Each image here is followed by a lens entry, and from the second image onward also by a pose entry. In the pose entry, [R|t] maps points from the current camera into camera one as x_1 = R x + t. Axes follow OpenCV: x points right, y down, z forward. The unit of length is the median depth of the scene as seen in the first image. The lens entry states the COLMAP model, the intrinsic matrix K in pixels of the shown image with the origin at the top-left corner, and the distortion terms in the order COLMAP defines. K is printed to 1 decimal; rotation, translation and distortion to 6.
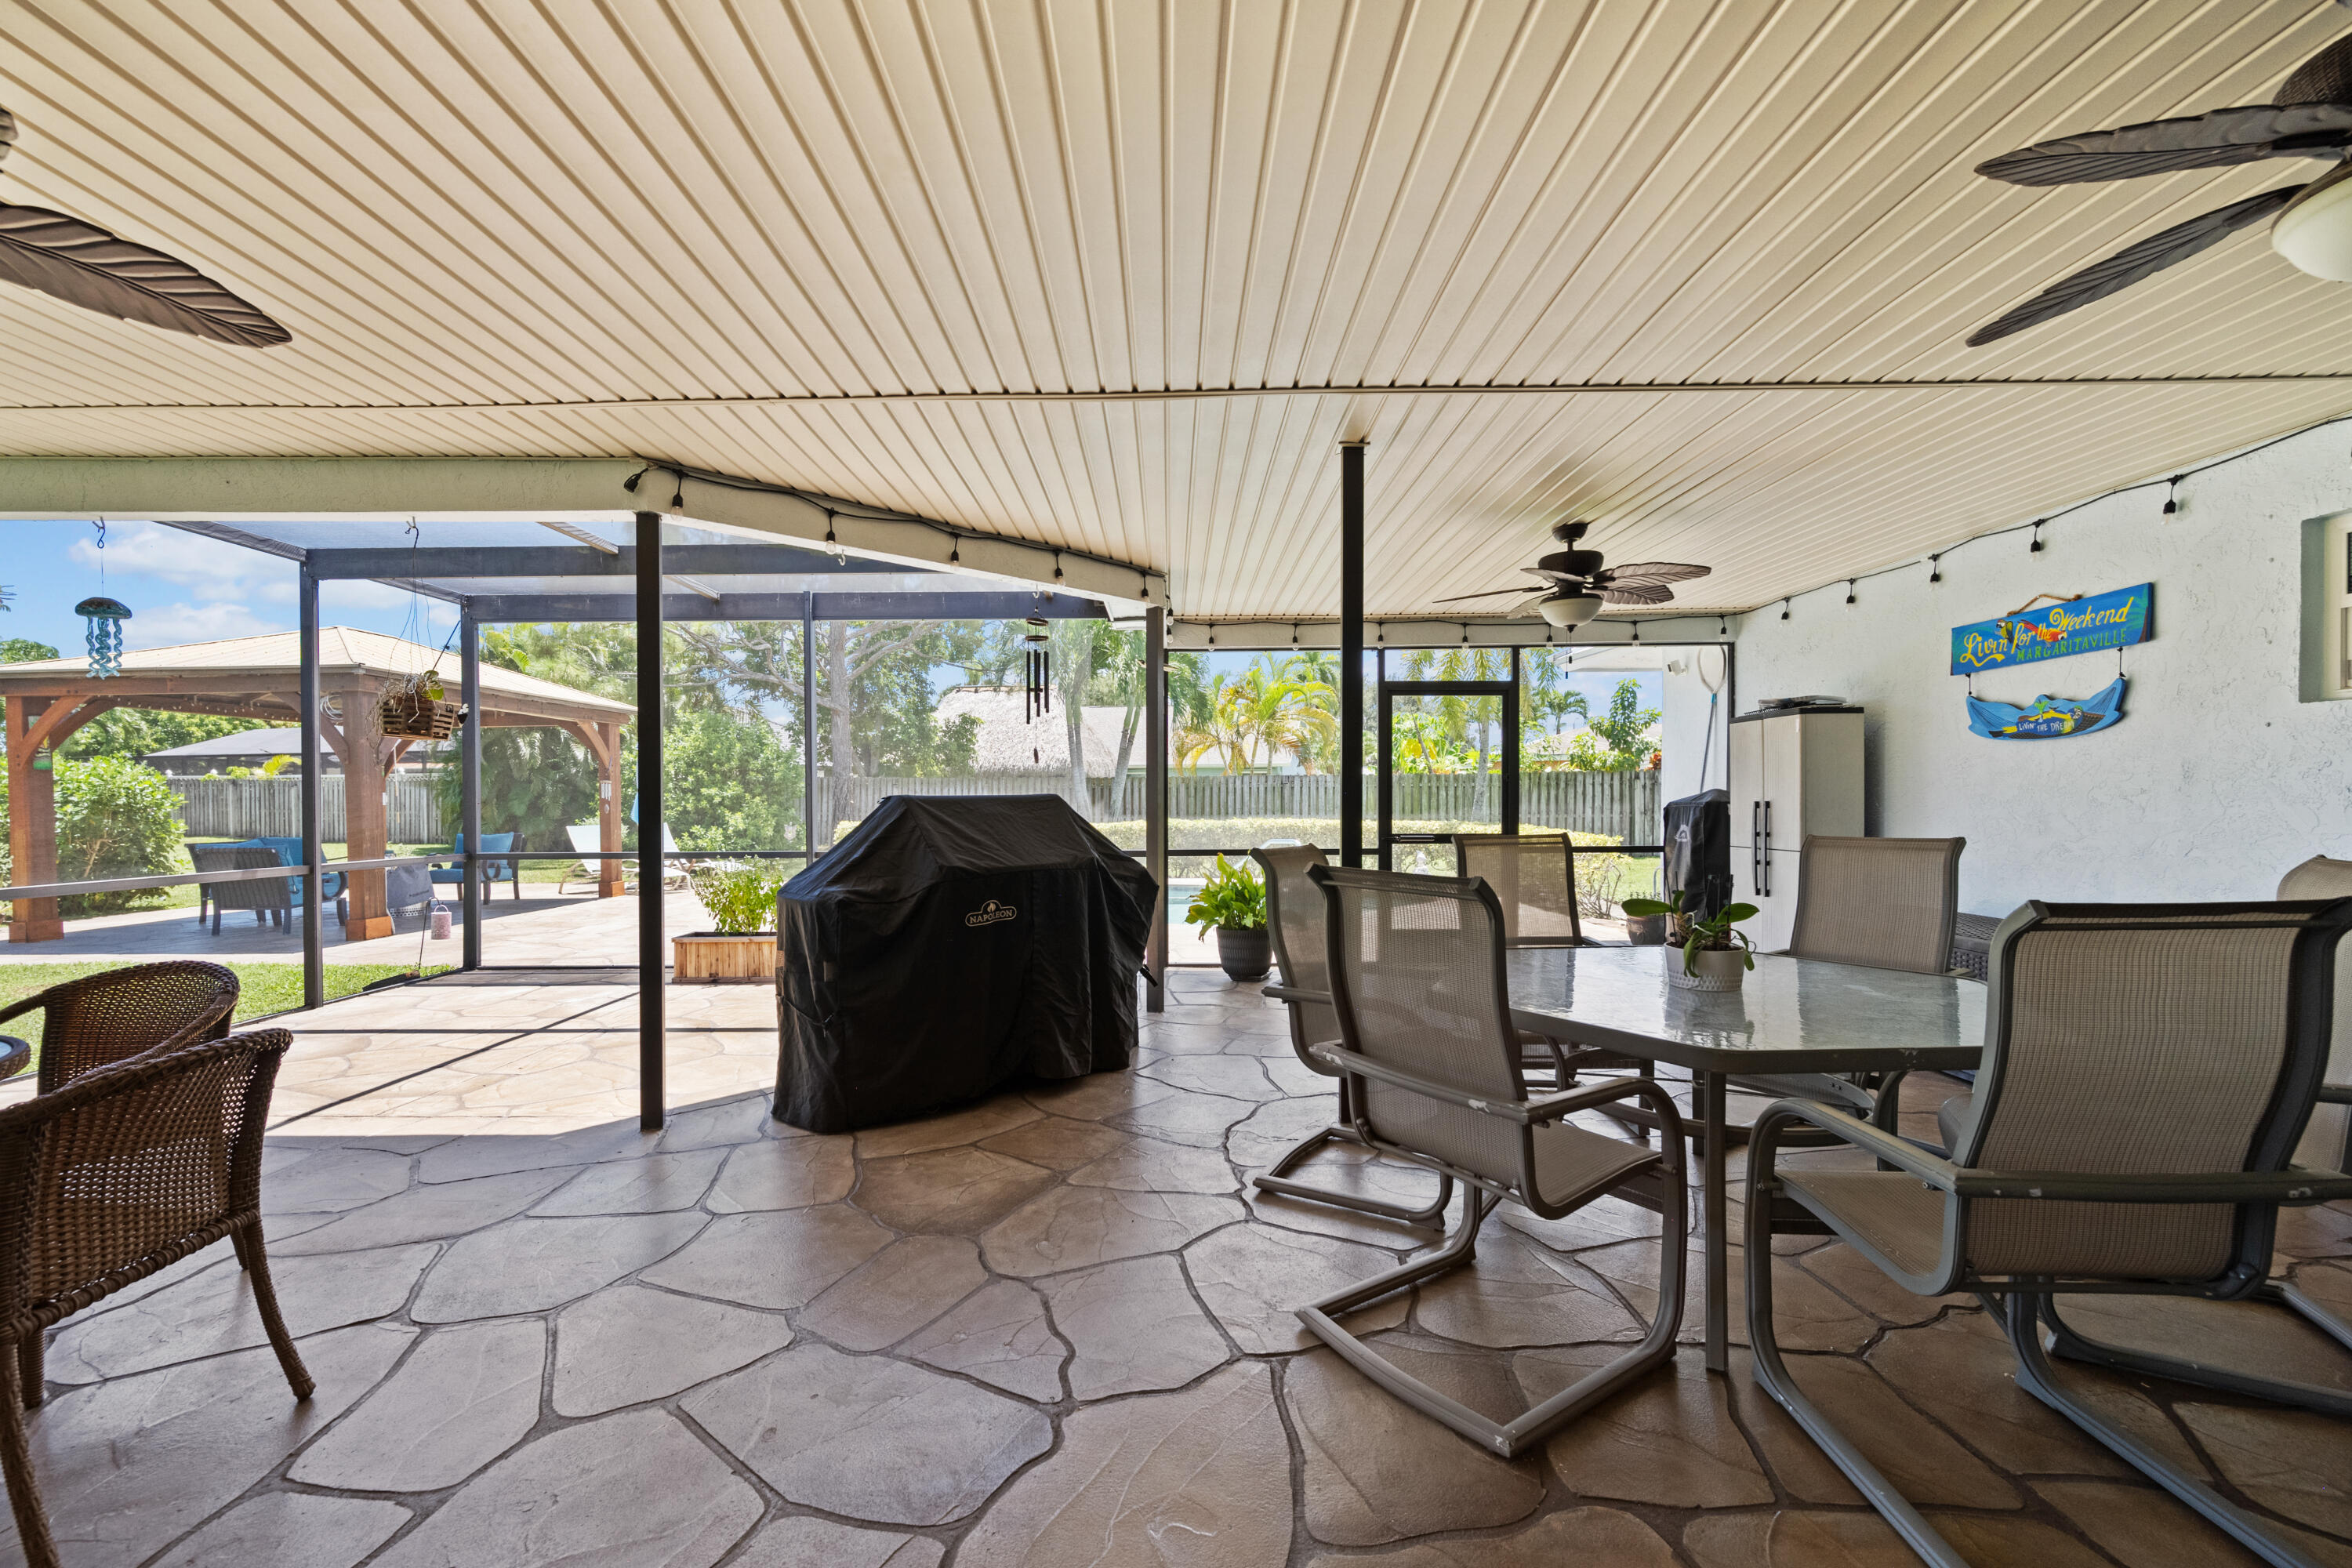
lens RADIAL K [[944.6, 0, 1157.5], [0, 944.6, 801.0], [0, 0, 1]] dist [-0.003118, 0.000983]
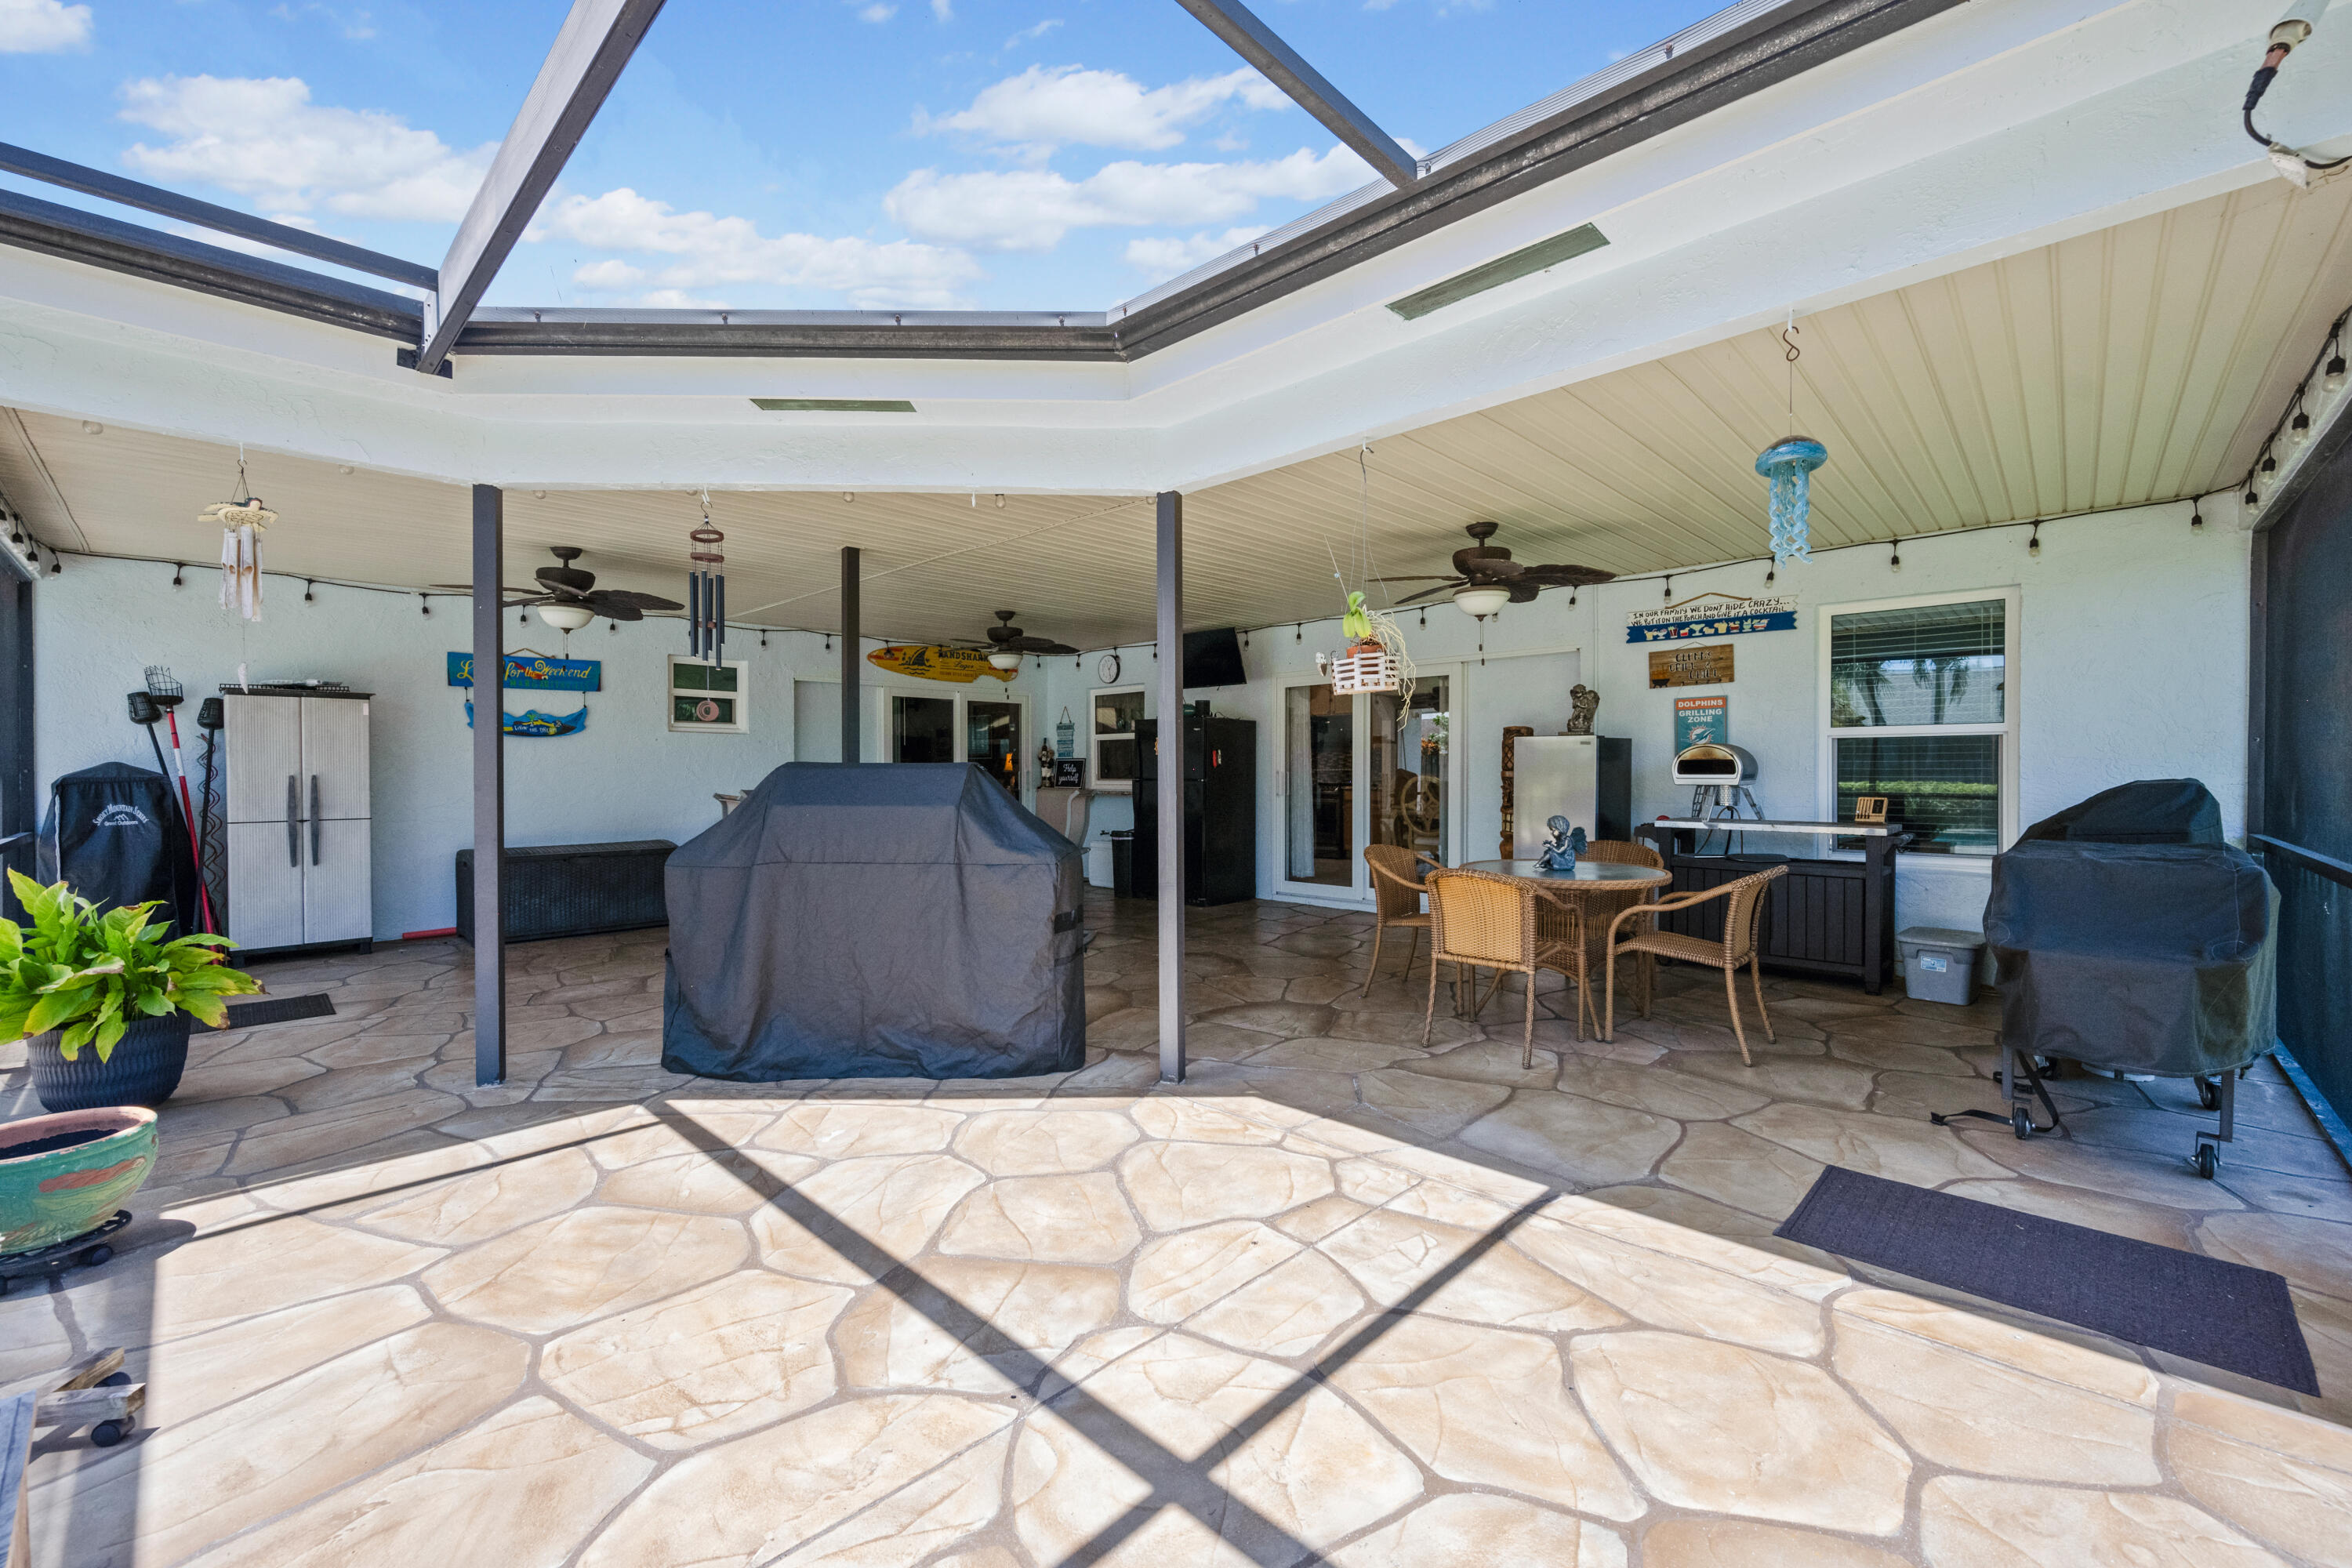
lens RADIAL K [[944.6, 0, 1170.8], [0, 944.6, 772.1], [0, 0, 1]] dist [-0.003118, 0.000983]
pose [[-0.729192, -0.008151, 0.684261, -1.037878], [0.000427, 0.999923, 0.012366, -0.024110], [-0.684309, 0.009310, -0.729132, 1.471593]]
